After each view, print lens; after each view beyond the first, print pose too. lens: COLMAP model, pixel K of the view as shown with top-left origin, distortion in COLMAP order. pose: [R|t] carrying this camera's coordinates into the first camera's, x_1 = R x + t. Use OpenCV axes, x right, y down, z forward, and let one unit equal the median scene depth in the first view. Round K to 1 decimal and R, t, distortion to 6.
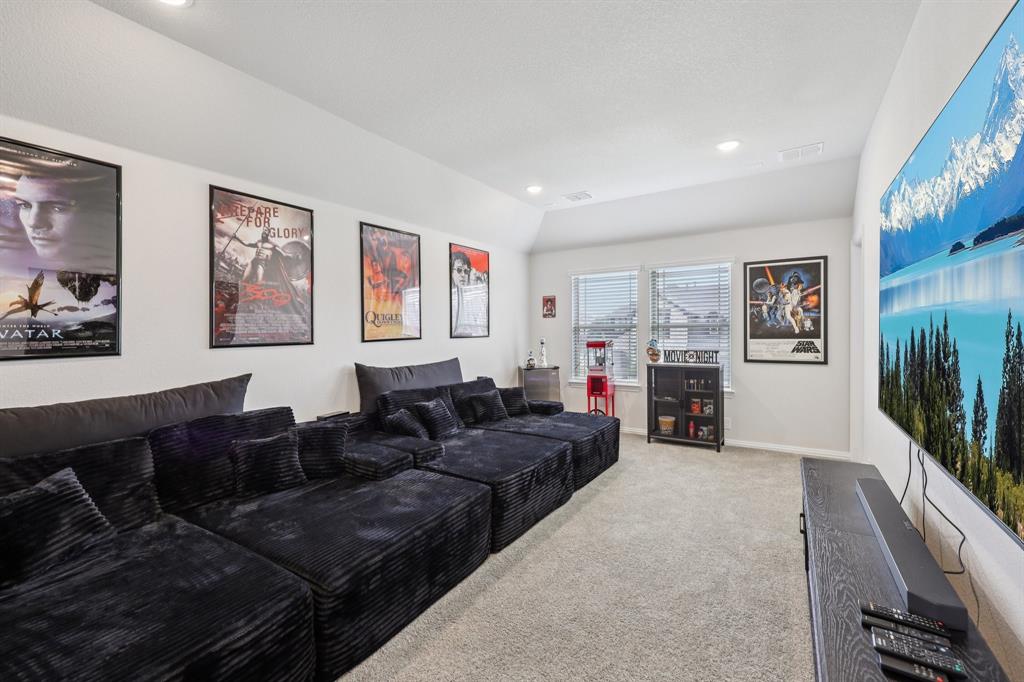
lens RADIAL K [[429.9, 0, 519.3], [0, 429.9, 333.2], [0, 0, 1]] dist [0.003116, -0.000351]
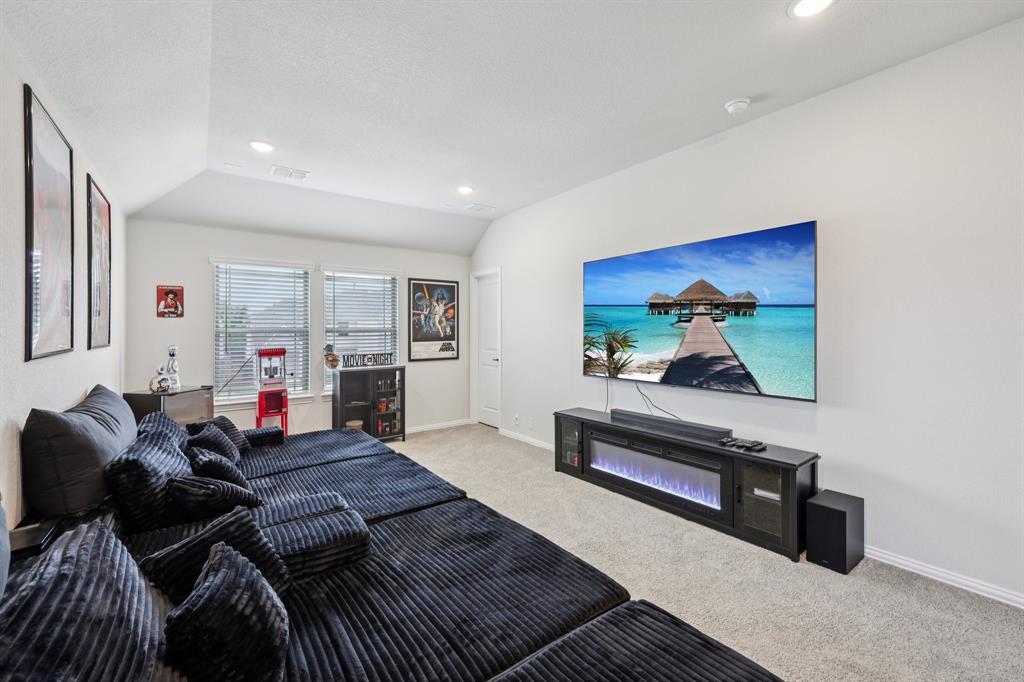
lens RADIAL K [[429.9, 0, 518.8], [0, 429.9, 334.8], [0, 0, 1]] dist [0.003116, -0.000351]
pose [[0.340481, -0.000184, 0.940252, -0.496919], [0.013553, 0.999897, -0.004712, 0.002946], [-0.940154, 0.014348, 0.340448, 0.314257]]
